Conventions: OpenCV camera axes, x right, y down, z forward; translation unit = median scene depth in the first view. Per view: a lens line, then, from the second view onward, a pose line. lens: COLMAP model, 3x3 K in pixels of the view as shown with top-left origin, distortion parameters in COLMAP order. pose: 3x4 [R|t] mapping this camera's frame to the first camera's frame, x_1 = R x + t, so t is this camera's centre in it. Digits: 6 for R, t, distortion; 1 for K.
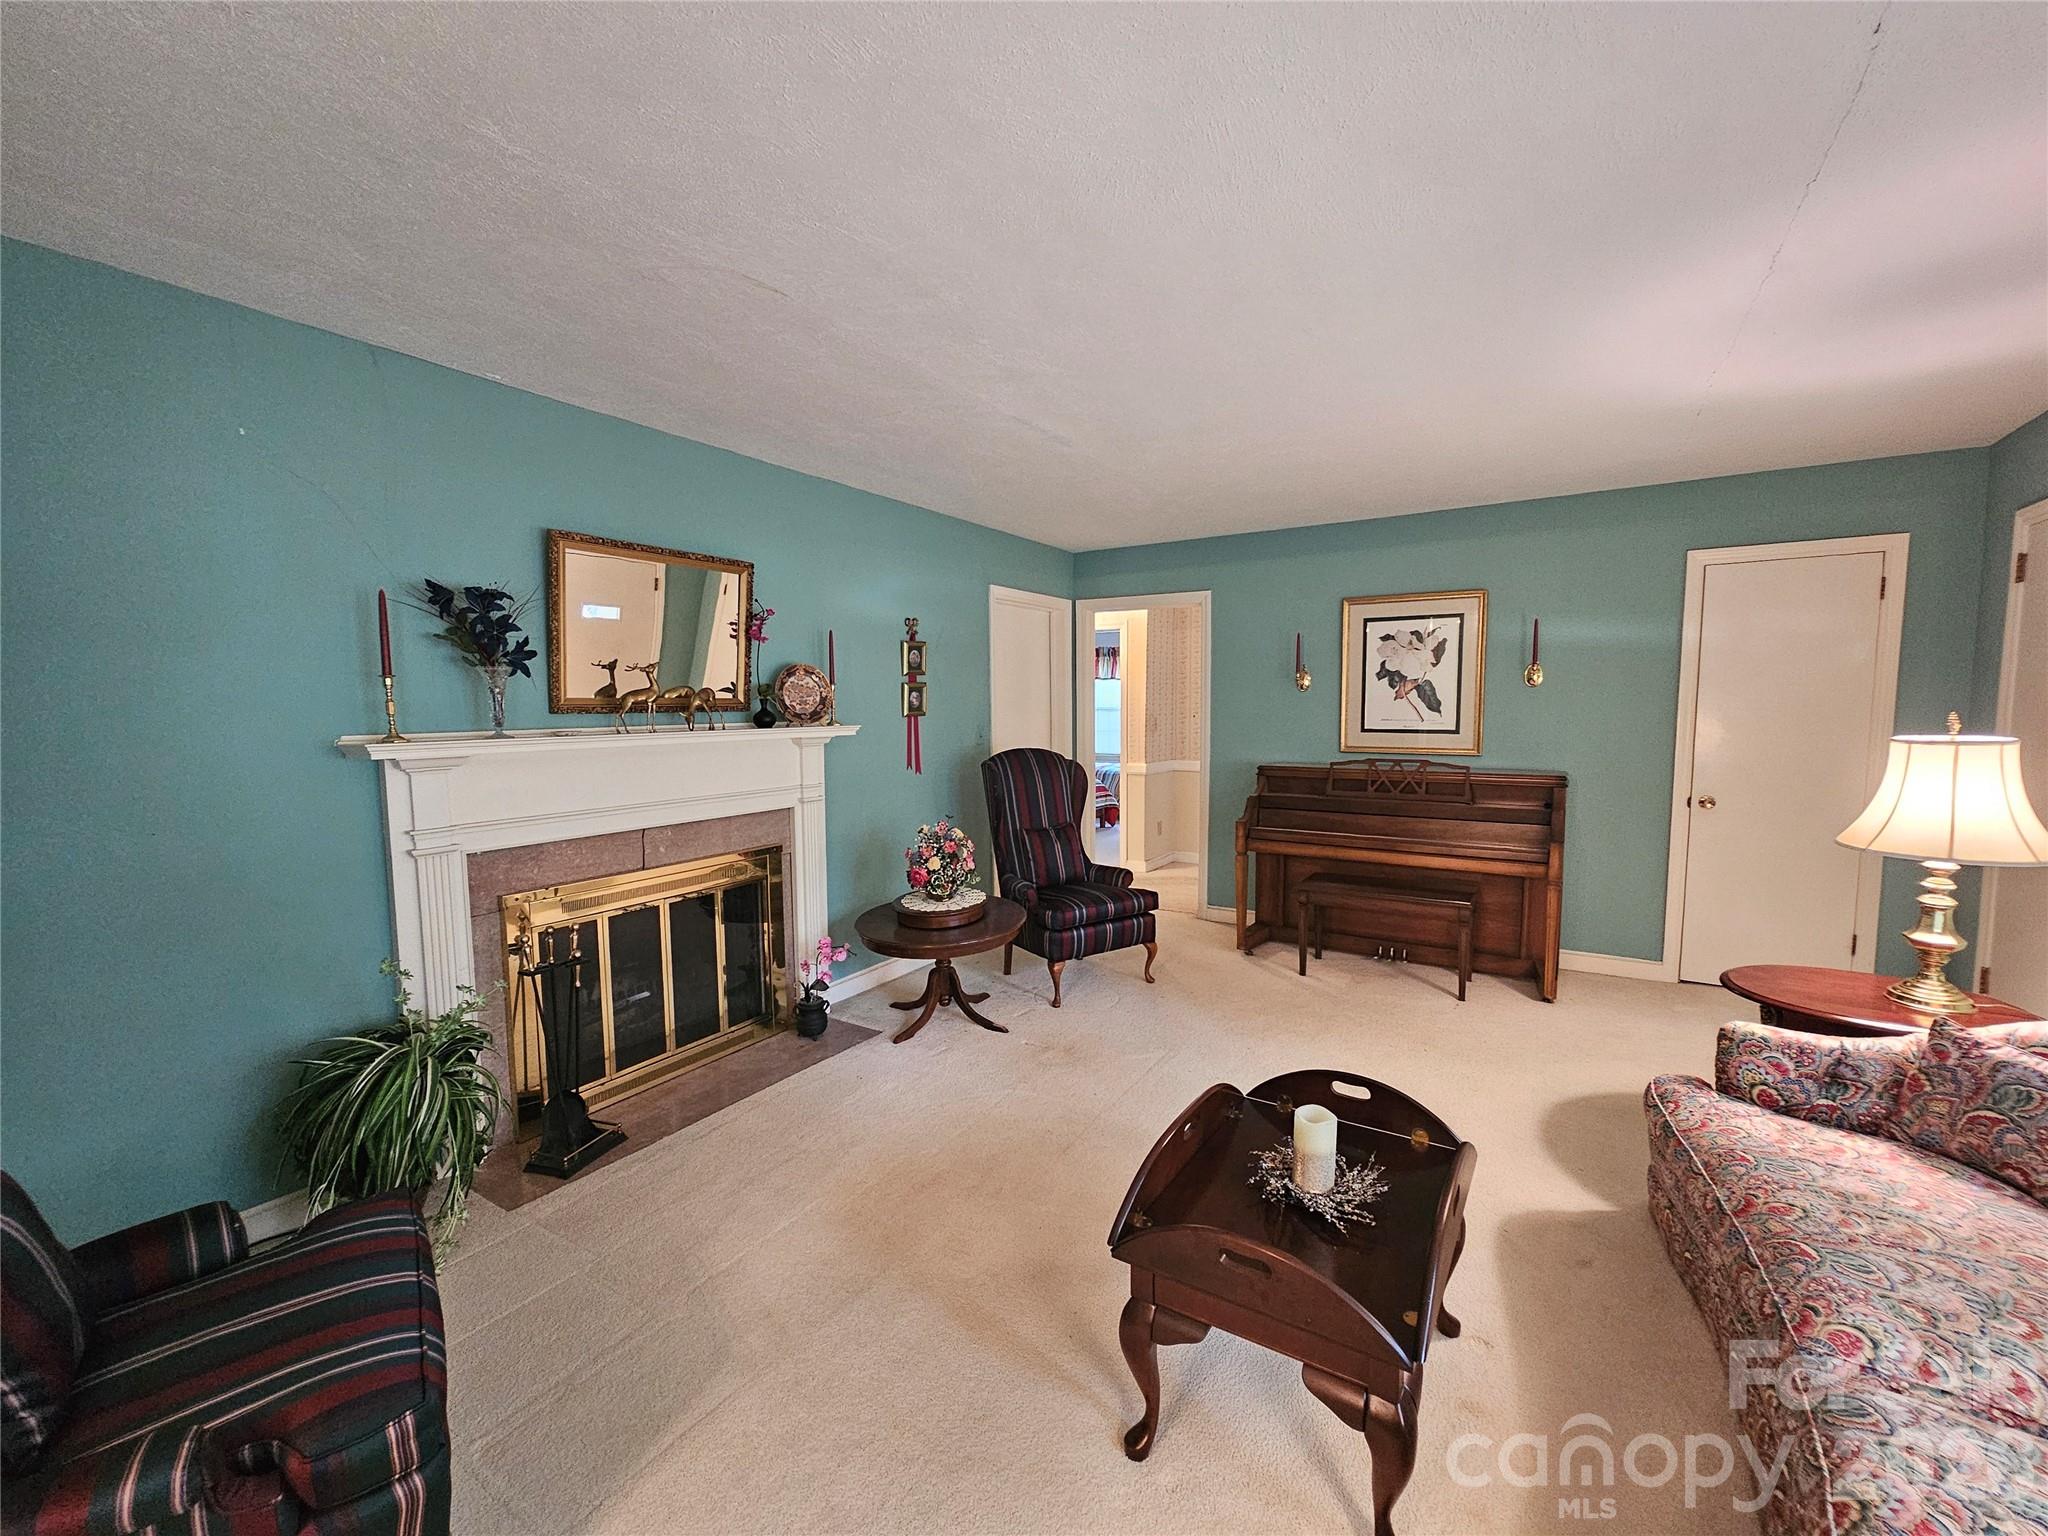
lens RADIAL K [[840.1, 0, 1033.8], [0, 840.1, 769.6], [0, 0, 1]] dist [-0.001093, -0.000289]
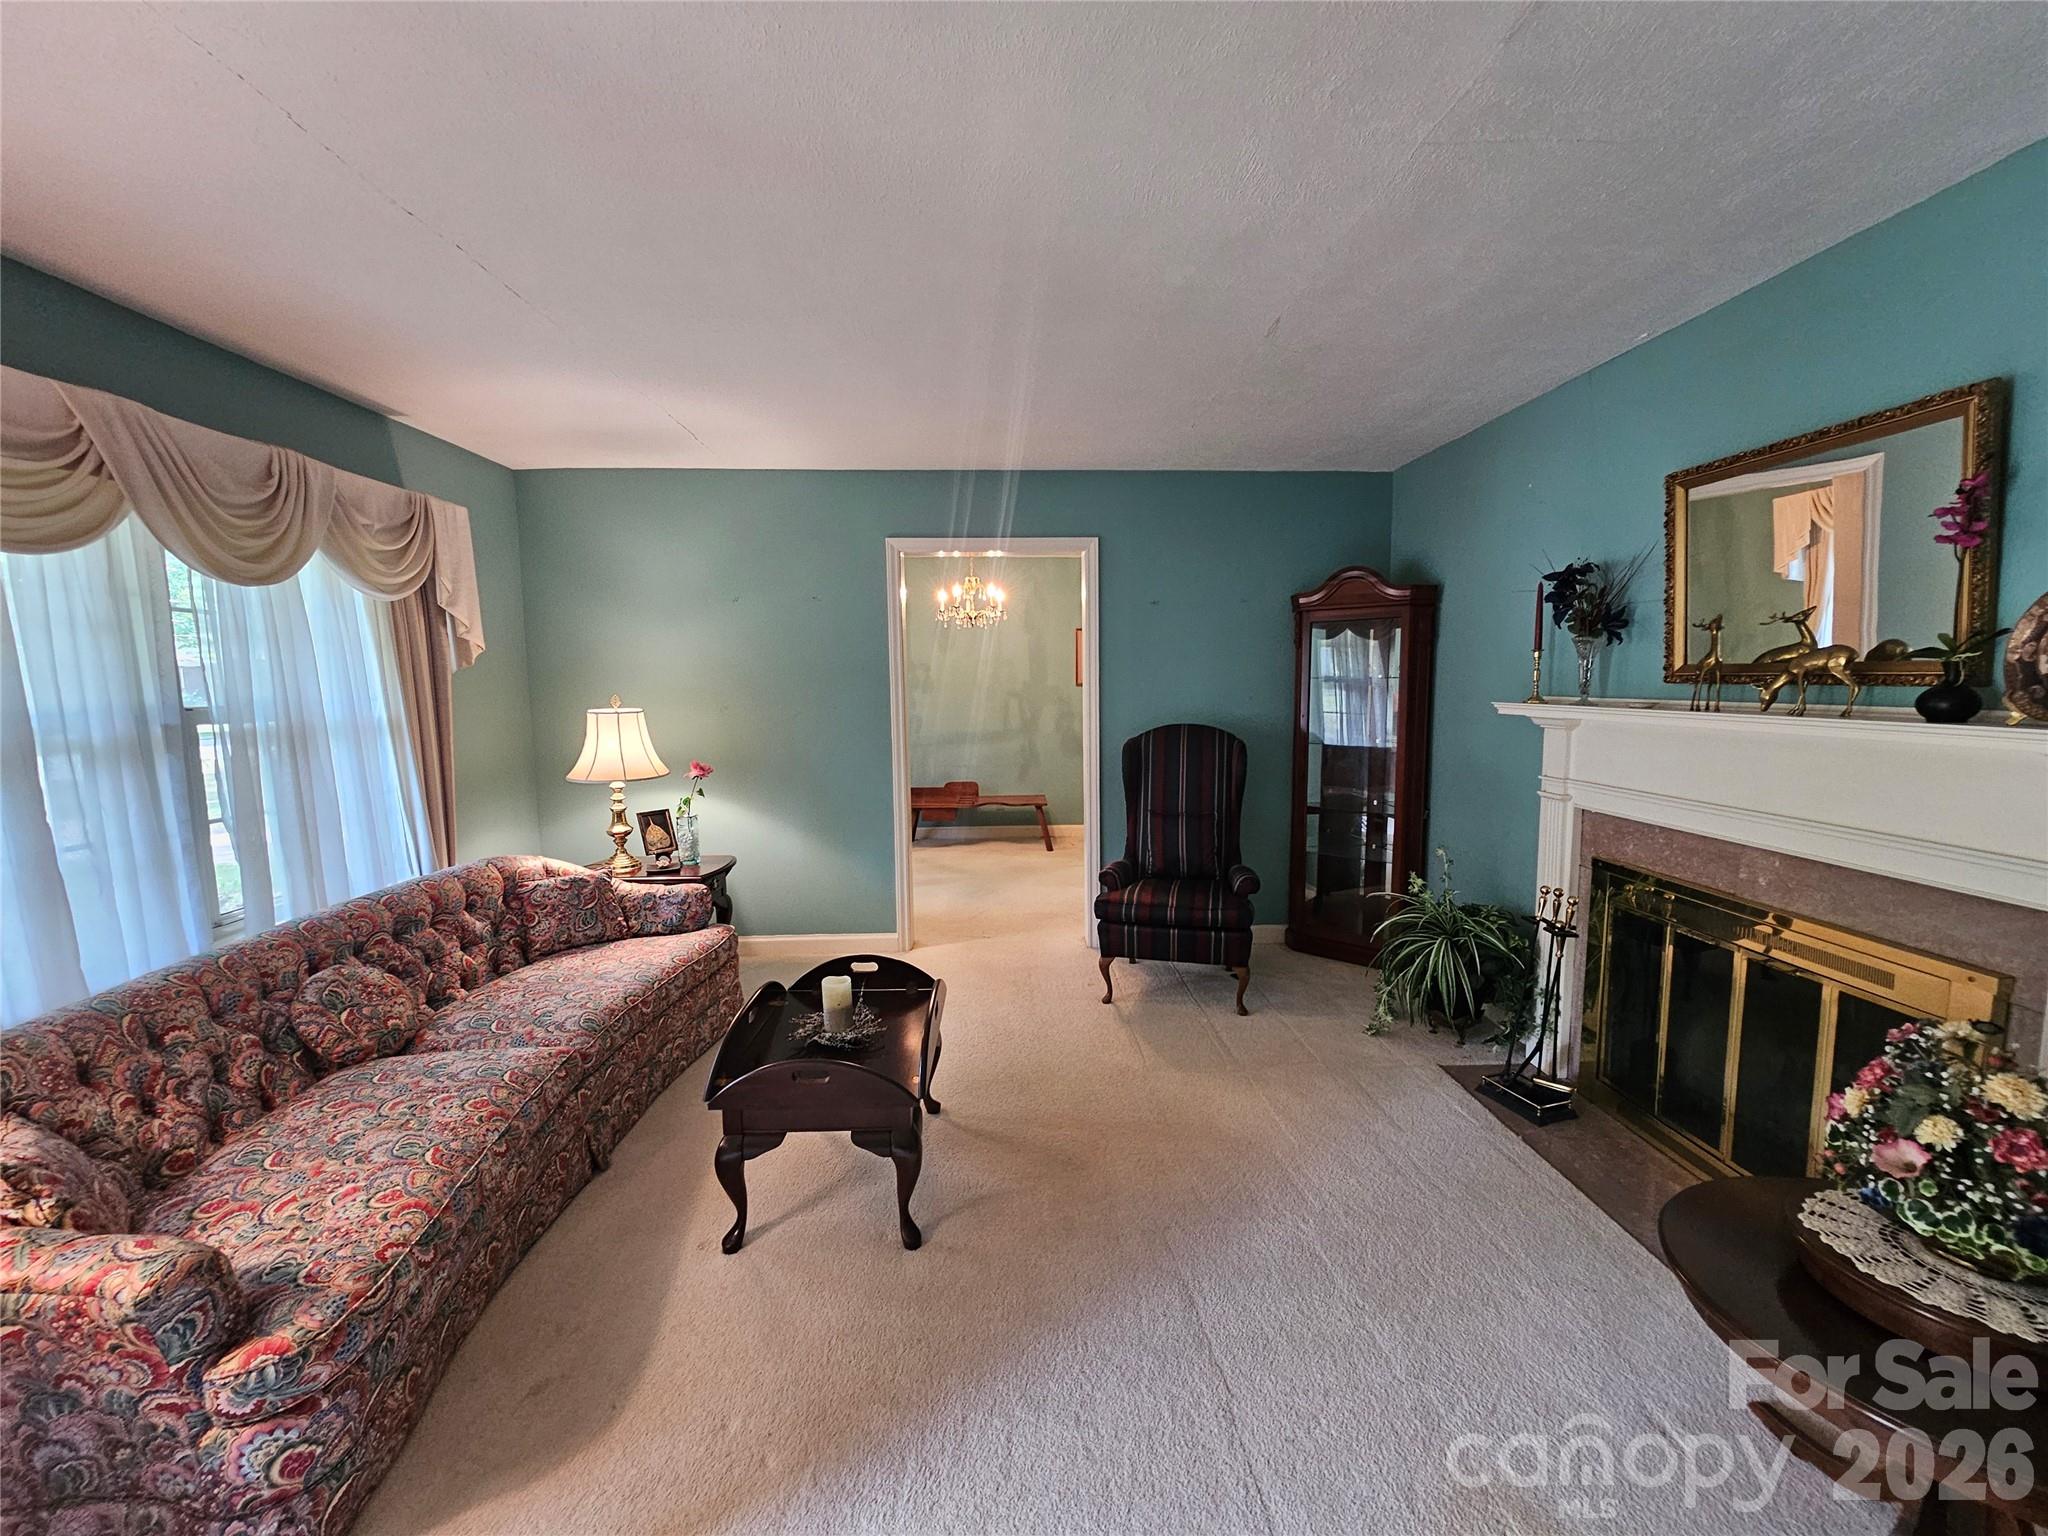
lens RADIAL K [[840.1, 0, 1030.7], [0, 840.1, 773.3], [0, 0, 1]] dist [-0.001093, -0.000289]
pose [[-0.827703, 0.084719, -0.554734, 0.463934], [-0.023122, 0.982550, 0.184555, -0.114913], [0.560690, 0.165583, -0.811301, 1.296067]]
